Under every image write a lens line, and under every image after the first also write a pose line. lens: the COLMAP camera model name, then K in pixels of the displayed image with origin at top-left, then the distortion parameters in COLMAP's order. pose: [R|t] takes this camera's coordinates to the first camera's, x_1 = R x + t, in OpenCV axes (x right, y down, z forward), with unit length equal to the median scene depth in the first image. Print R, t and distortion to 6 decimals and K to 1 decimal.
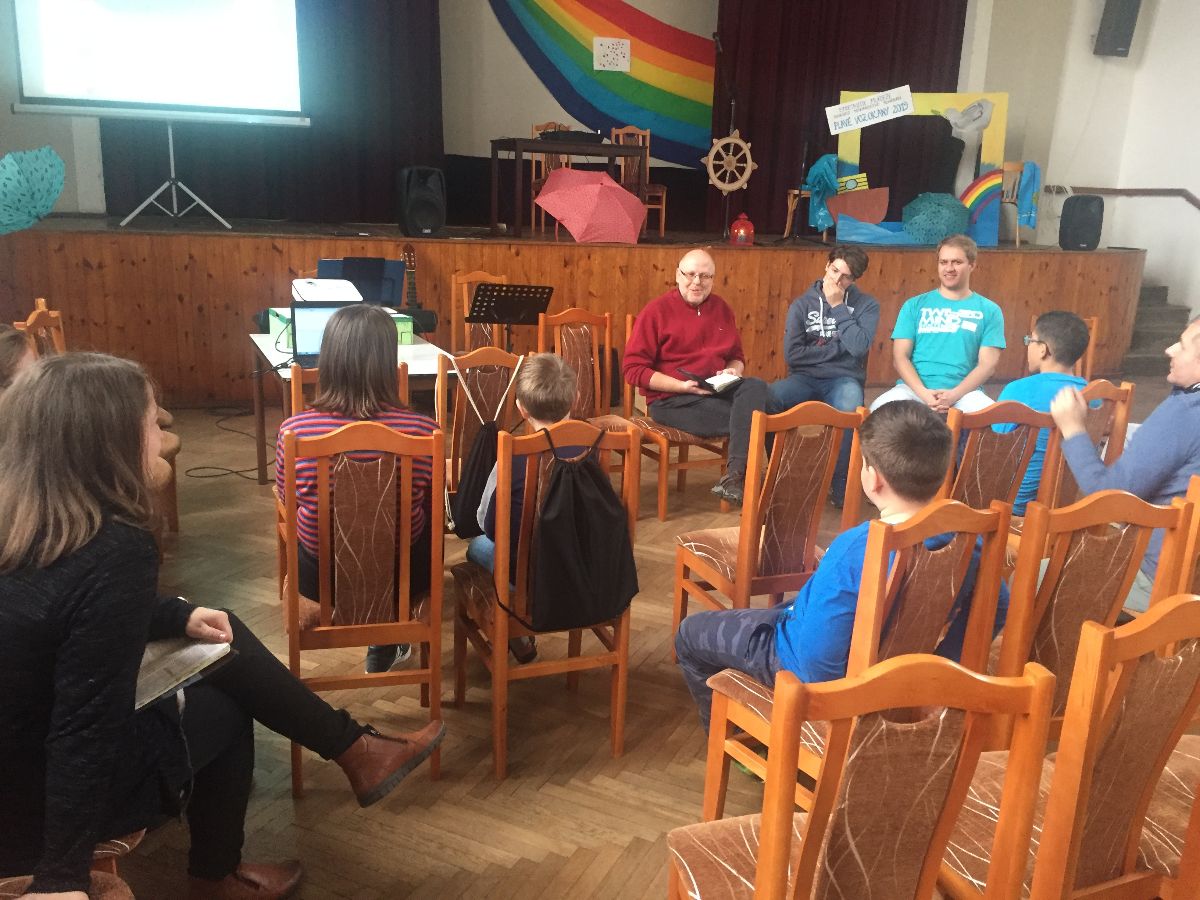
lens RADIAL K [[1026.2, 0, 600.0], [0, 1026.2, 450.0], [0, 0, 1]] dist [0.089081, -0.127179]
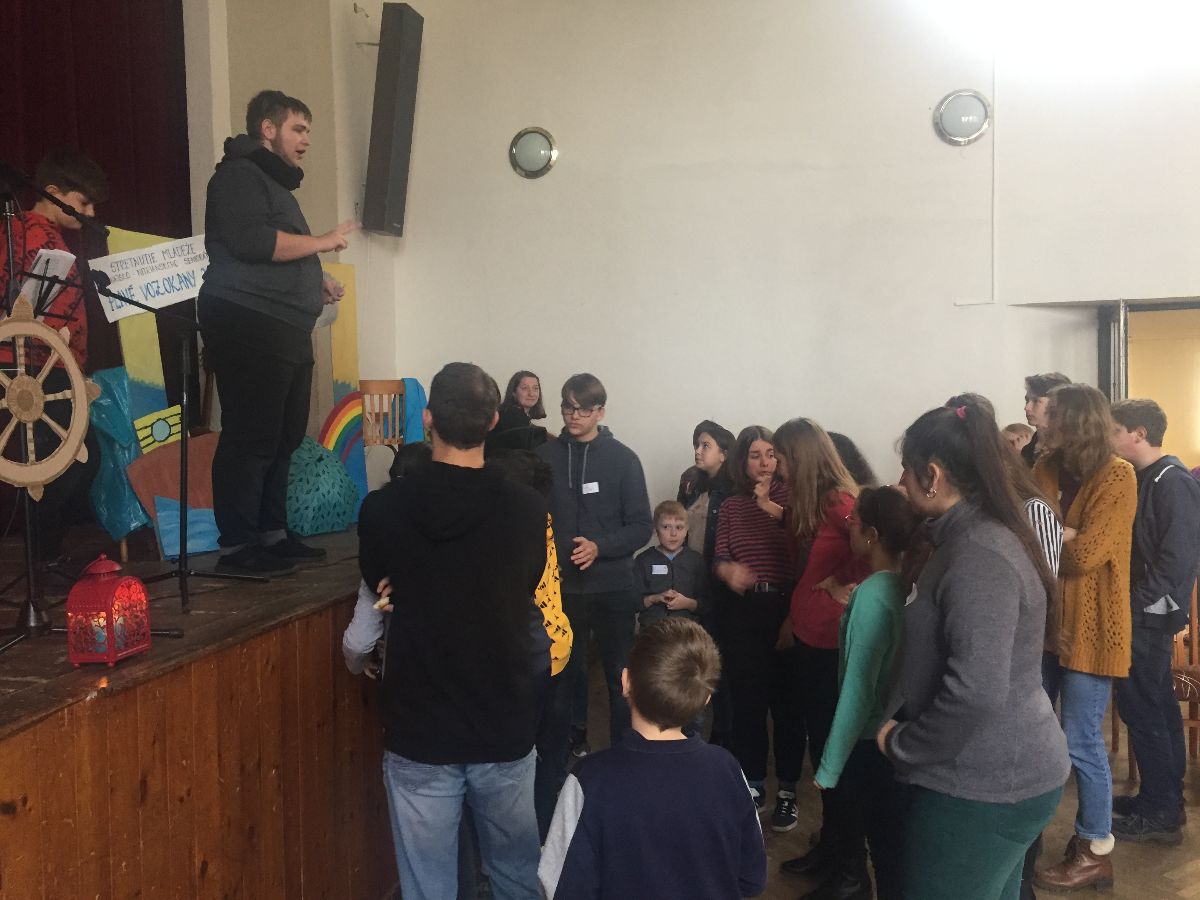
lens RADIAL K [[1026.2, 0, 600.0], [0, 1026.2, 450.0], [0, 0, 1]] dist [0.089081, -0.127179]
pose [[0.492011, -0.087056, 0.866226, -0.046356], [0.254841, 0.965806, -0.047684, -0.164335], [-0.832455, 0.244211, 0.497373, 0.572665]]
